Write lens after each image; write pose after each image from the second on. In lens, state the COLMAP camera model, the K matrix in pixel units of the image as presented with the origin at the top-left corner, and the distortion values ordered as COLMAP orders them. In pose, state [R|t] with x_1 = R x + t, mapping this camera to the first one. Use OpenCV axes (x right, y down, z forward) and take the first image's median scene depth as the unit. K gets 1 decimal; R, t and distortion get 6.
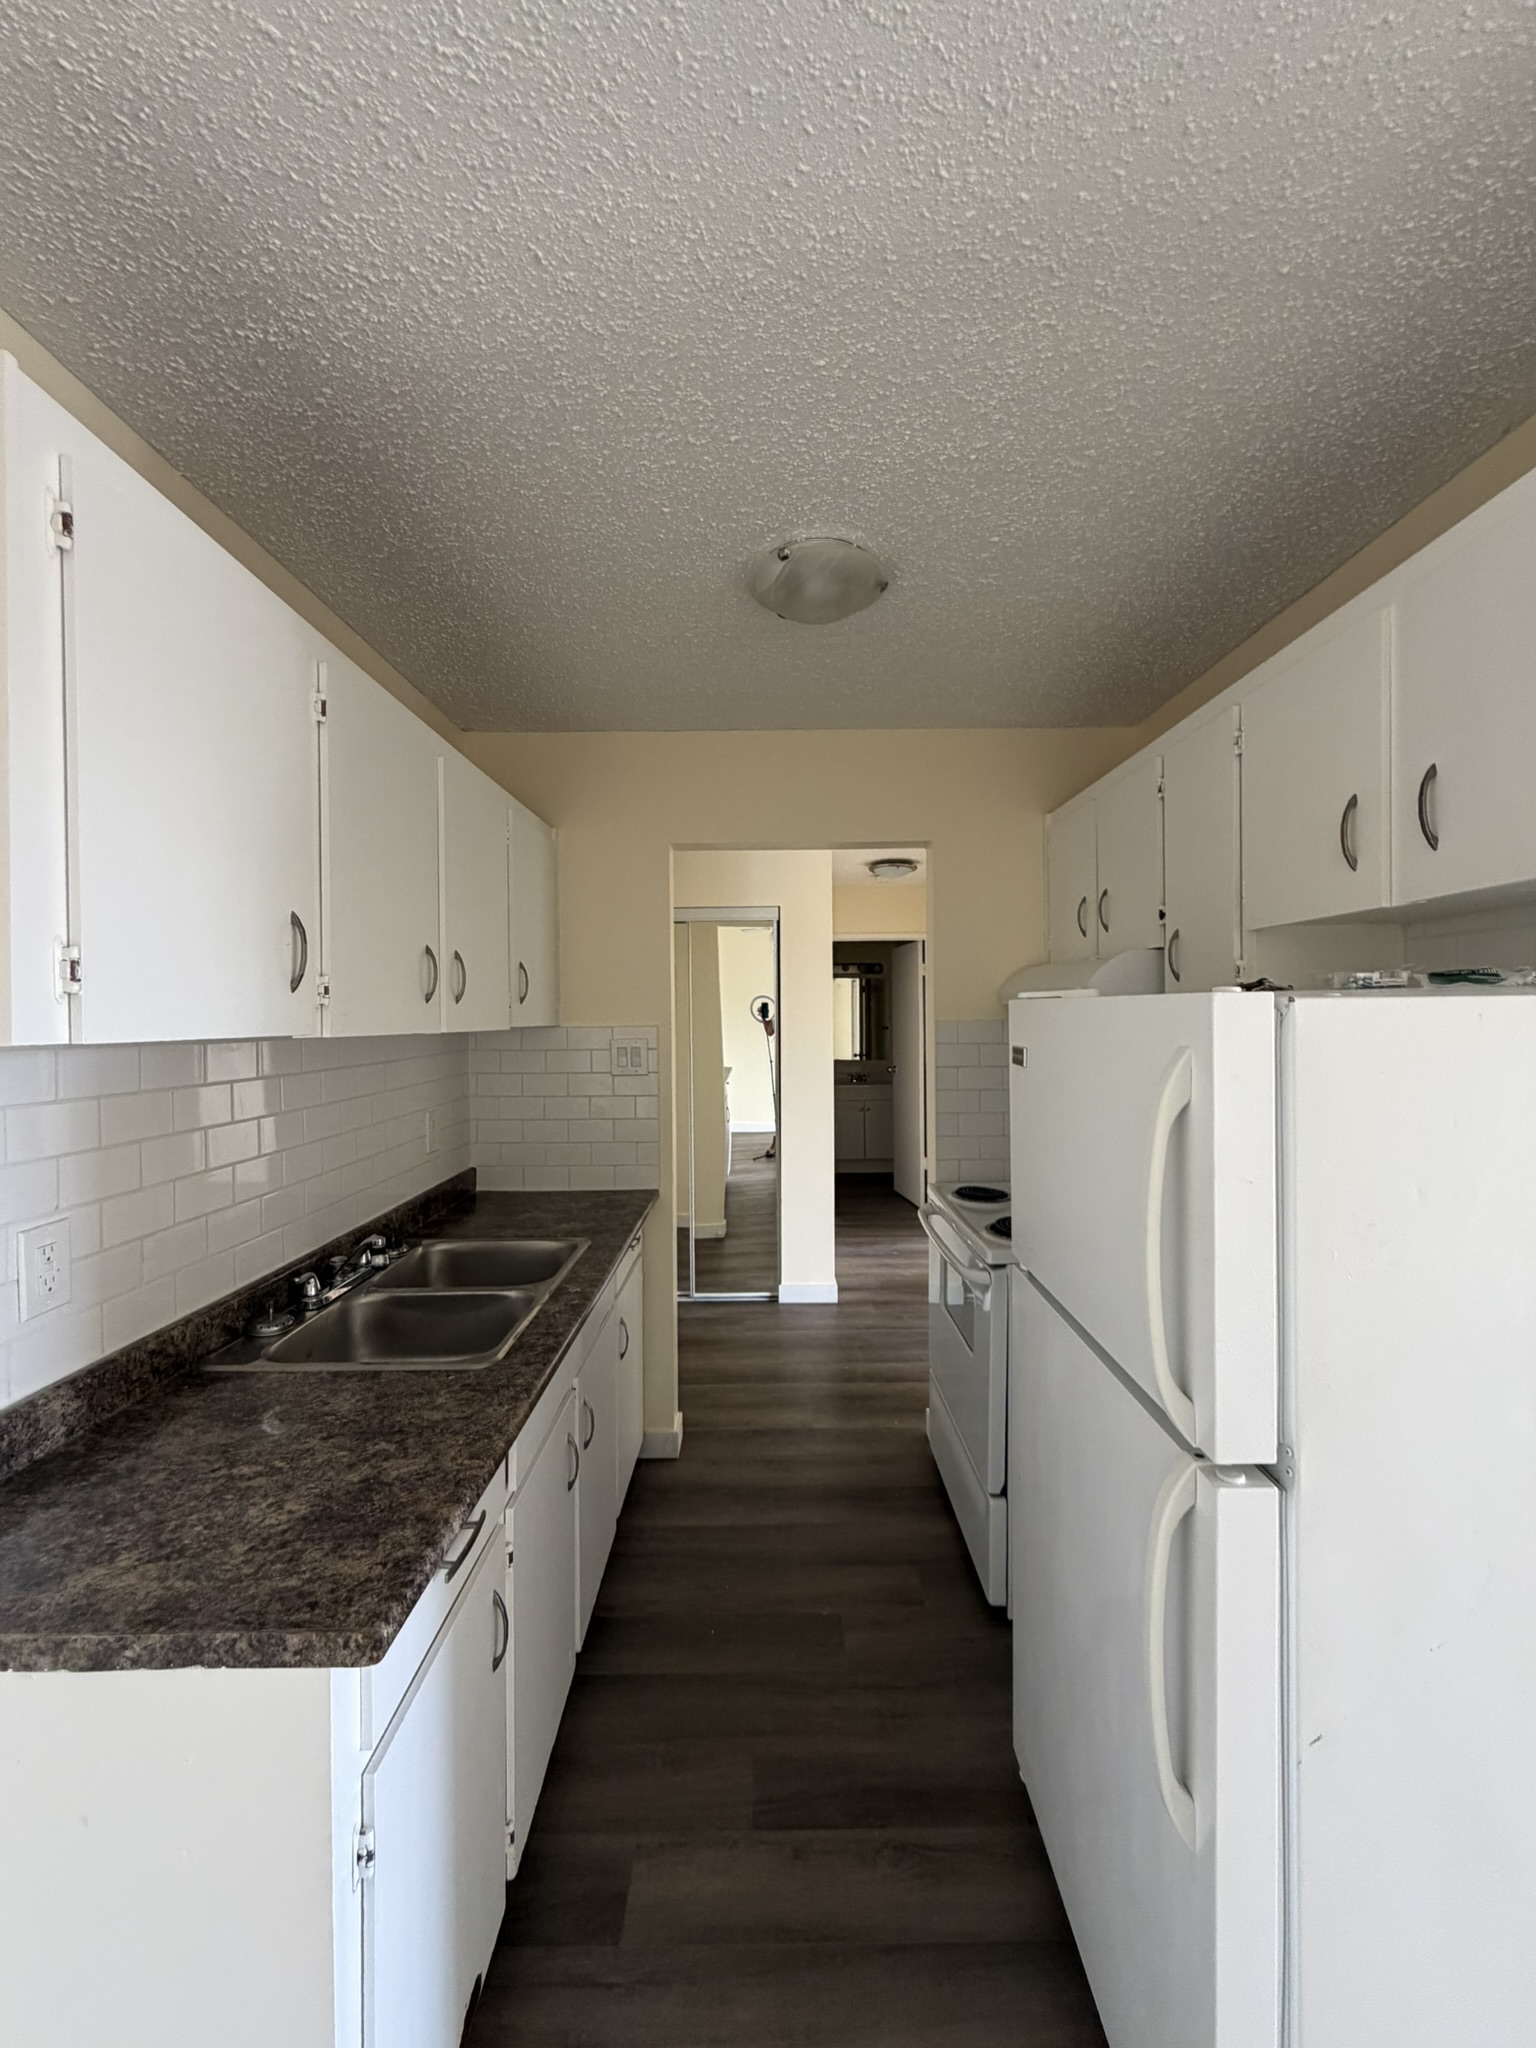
lens RADIAL K [[816.4, 0, 768.0], [0, 816.4, 1024.0], [0, 0, 1]] dist [0.001183, 0.000102]
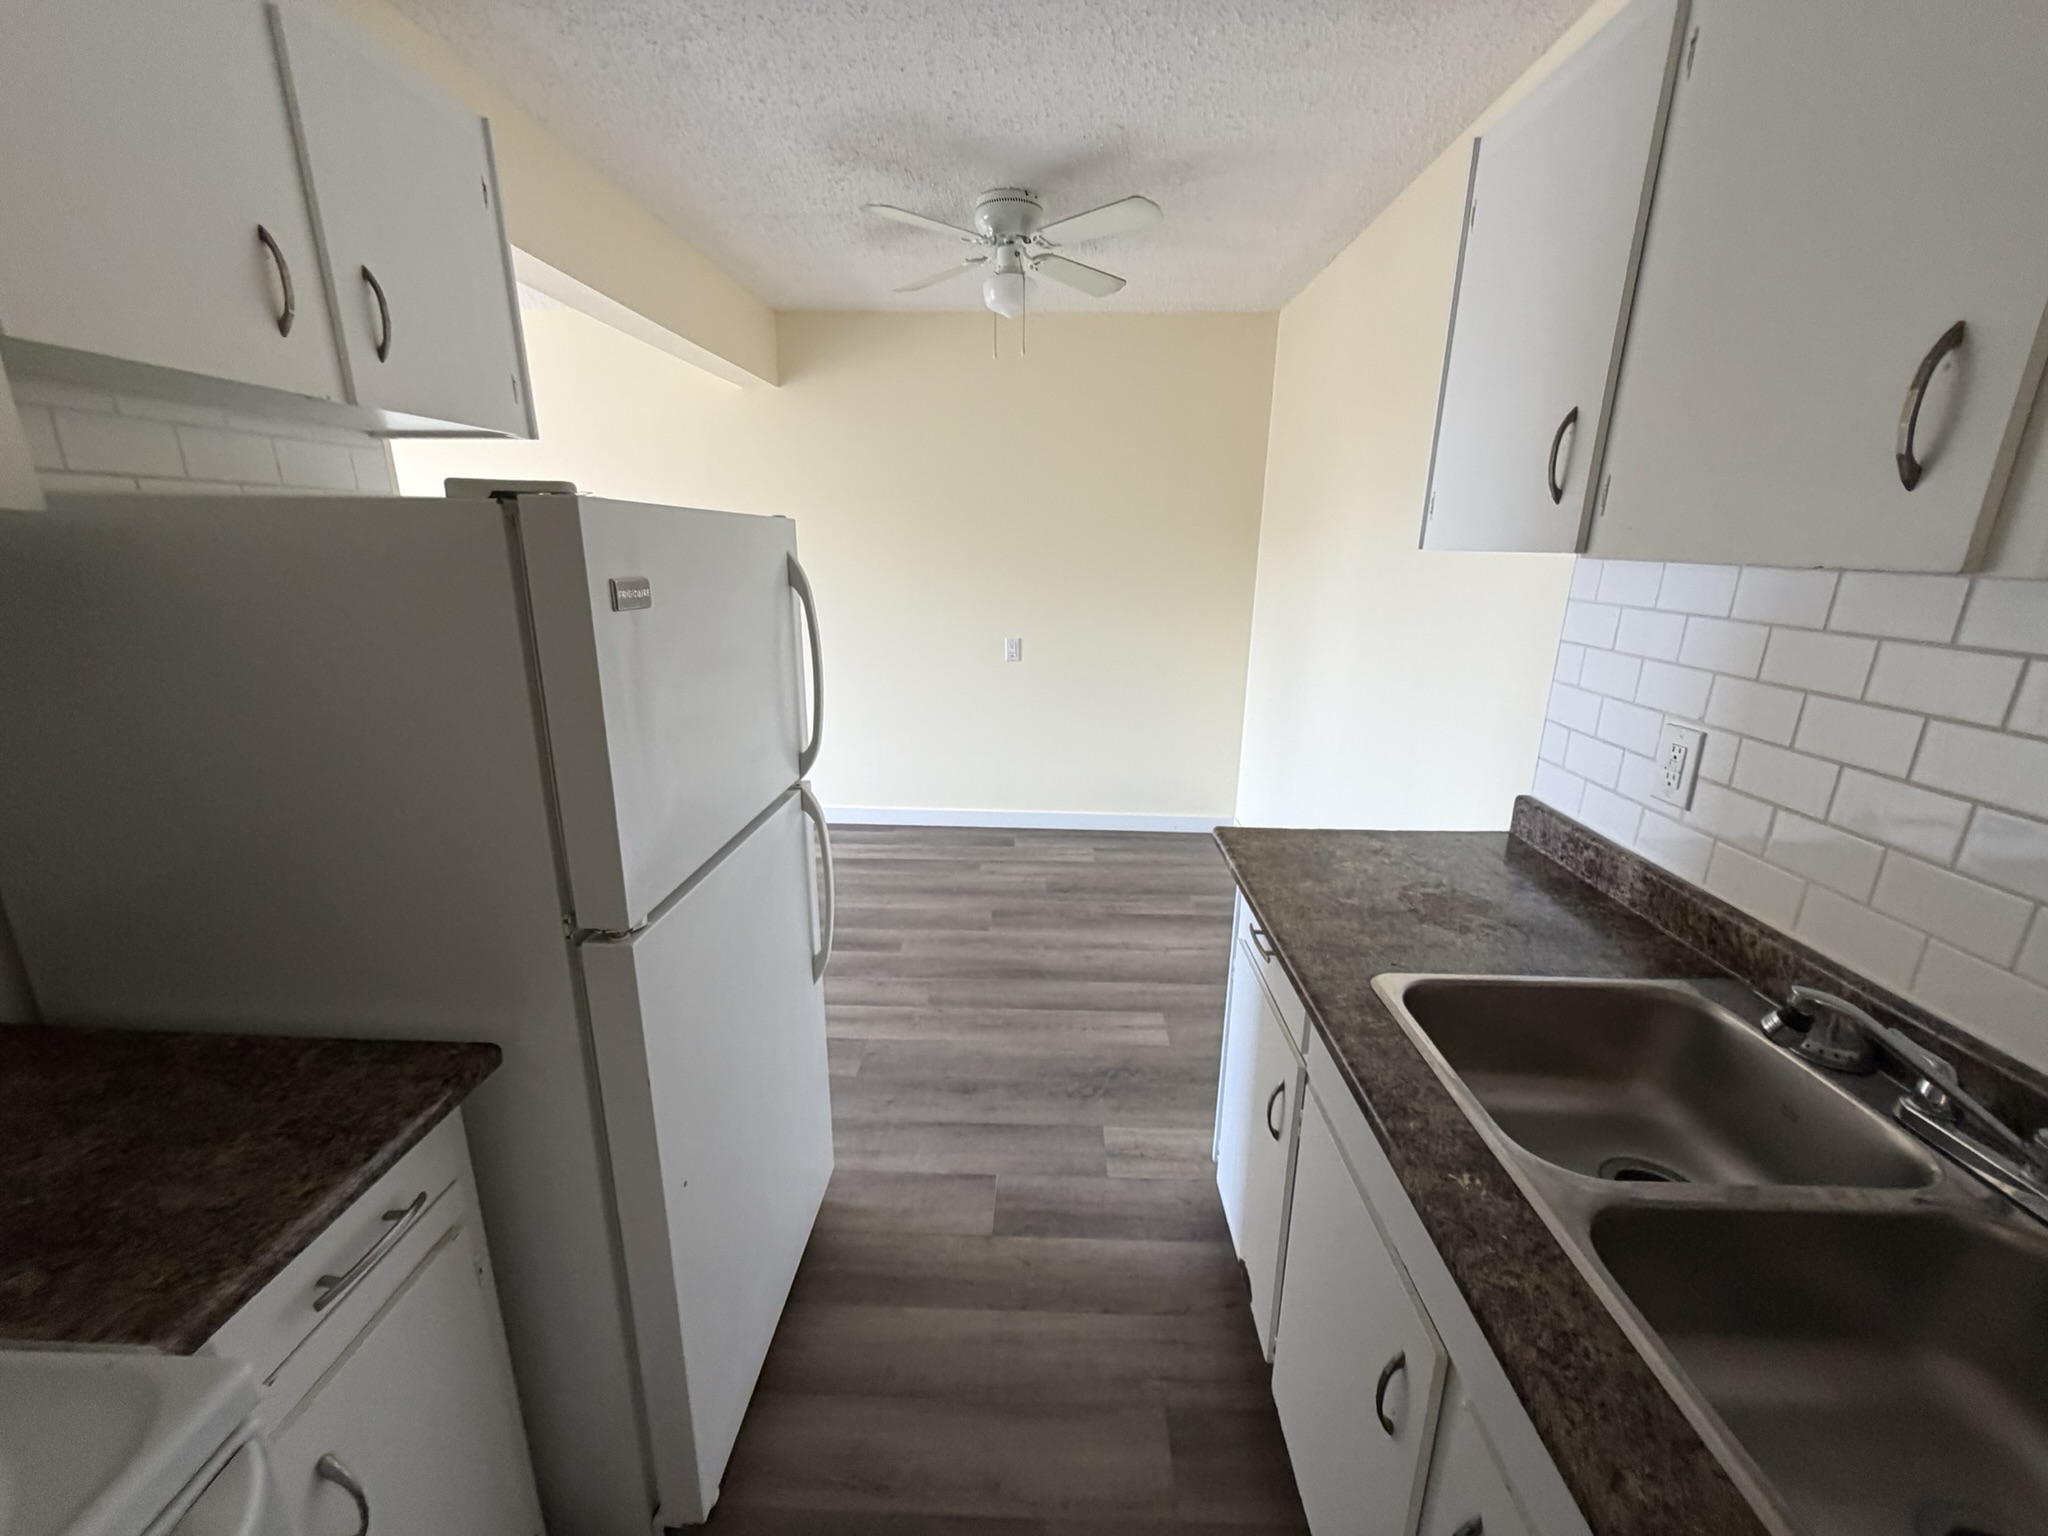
lens RADIAL K [[816.4, 0, 1028.3], [0, 816.4, 770.5], [0, 0, 1]] dist [0.001183, 0.000102]
pose [[-0.999650, -0.009543, 0.024670, -0.017803], [-0.002272, 0.960187, 0.279348, -0.005495], [-0.026354, 0.279194, -0.959873, 1.848504]]
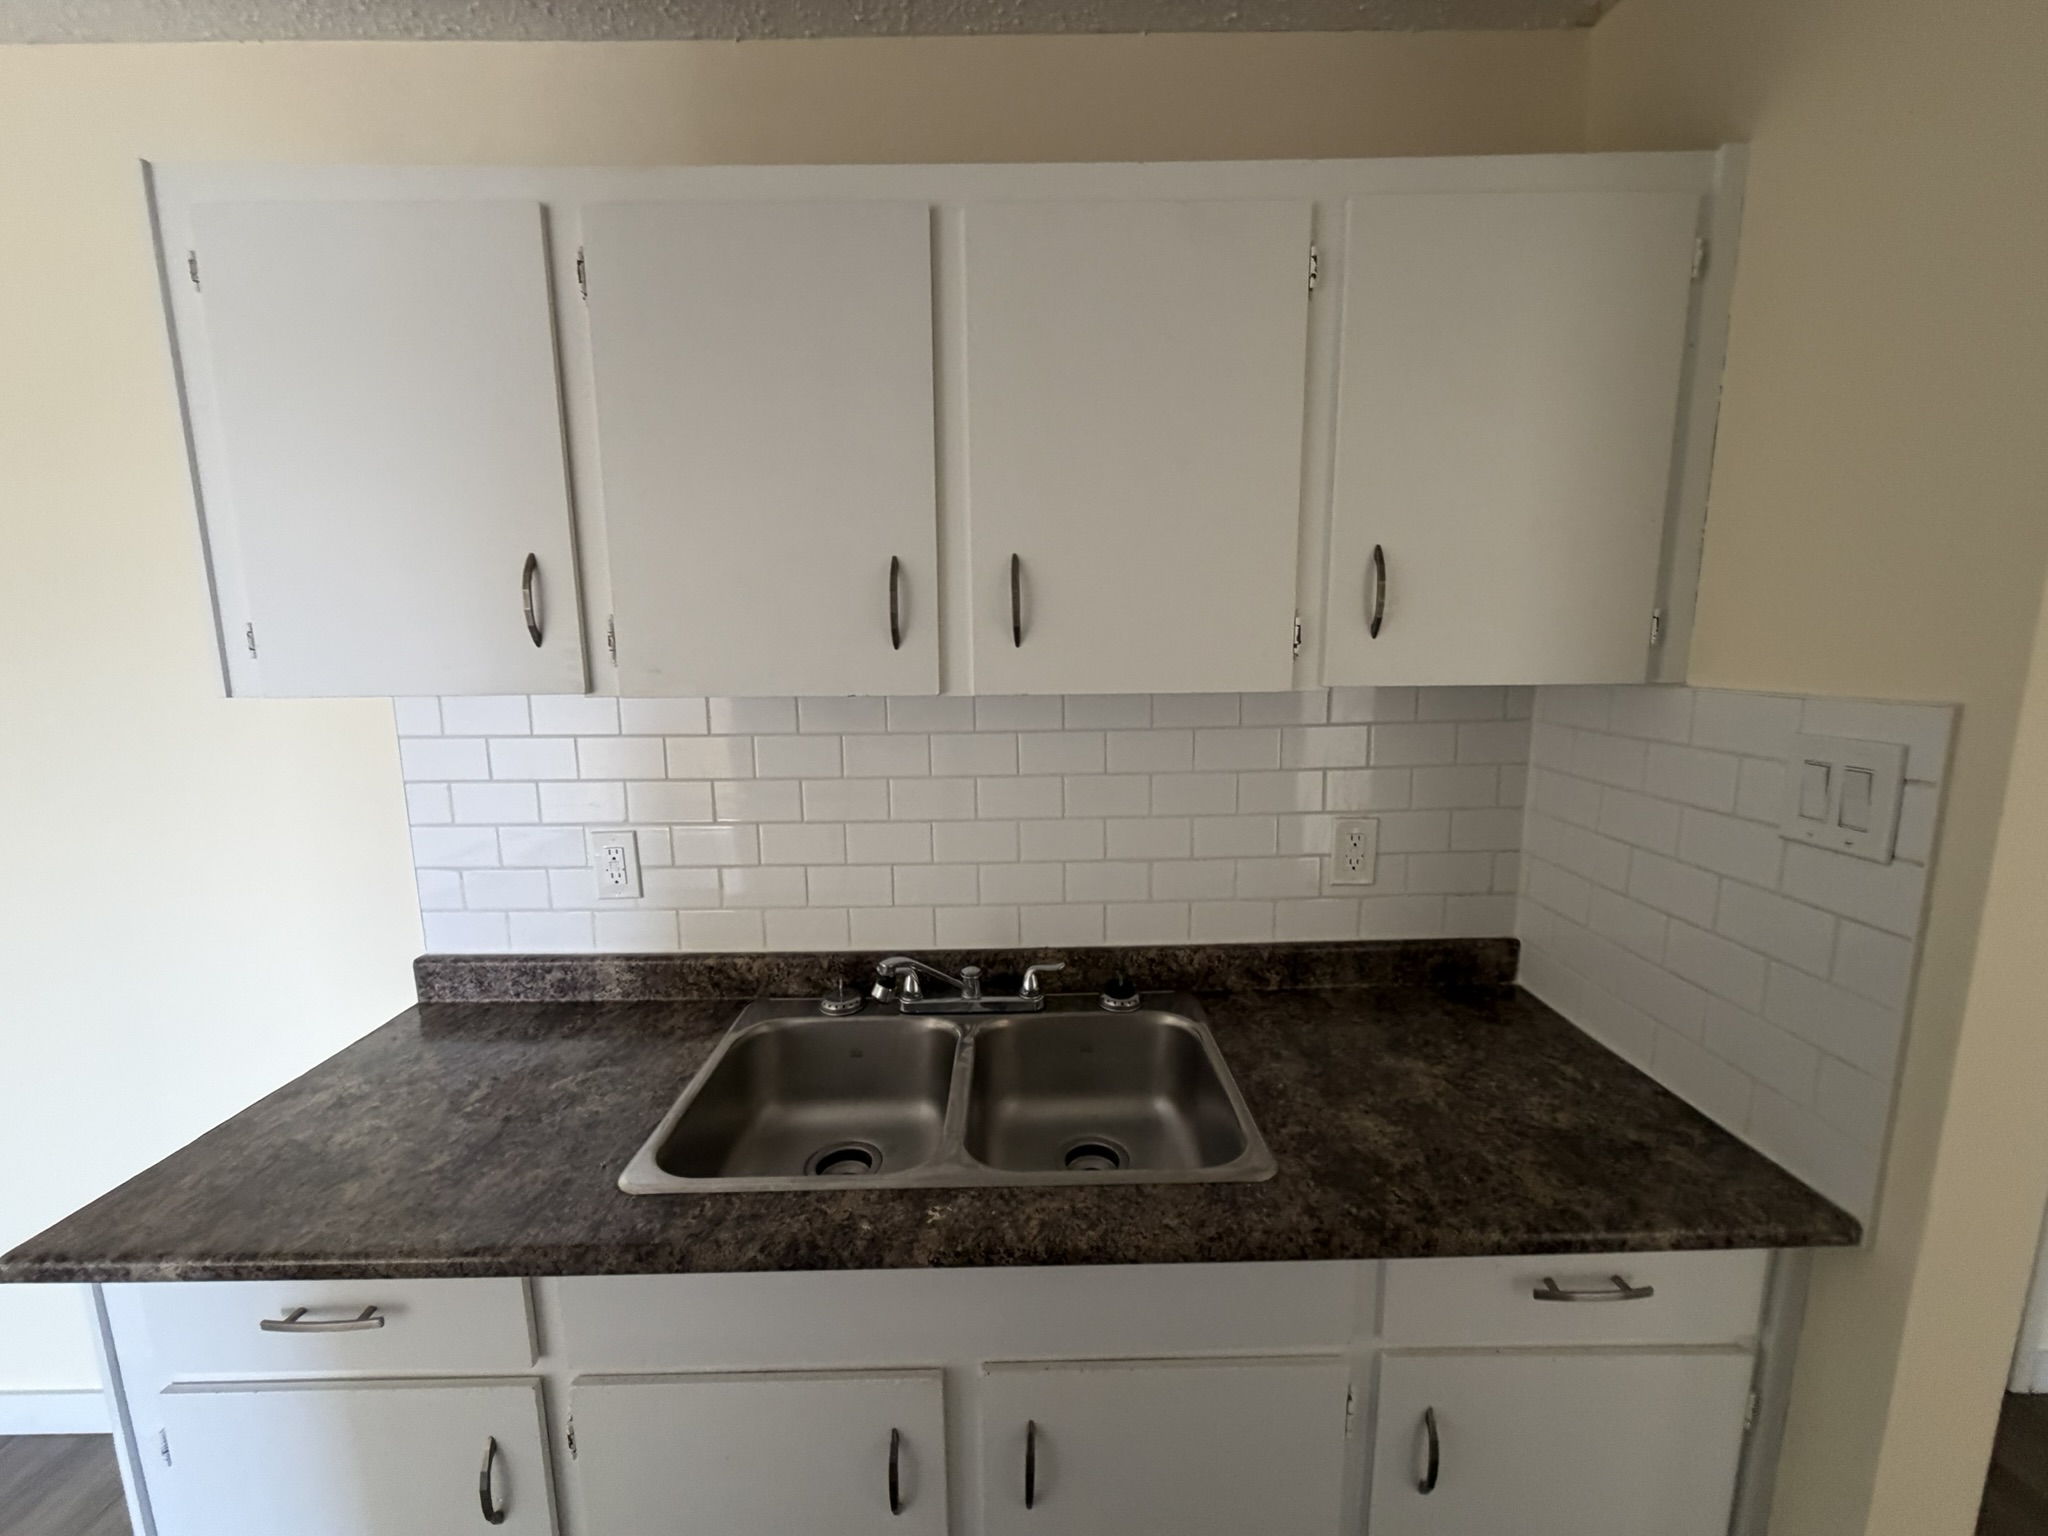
lens RADIAL K [[816.4, 0, 1028.3], [0, 816.4, 770.5], [0, 0, 1]] dist [0.001183, 0.000102]
pose [[0.006622, 0.166666, -0.985991, 0.305673], [0.003046, 0.986005, 0.166689, -0.048625], [0.999973, -0.004107, 0.006021, 1.434923]]
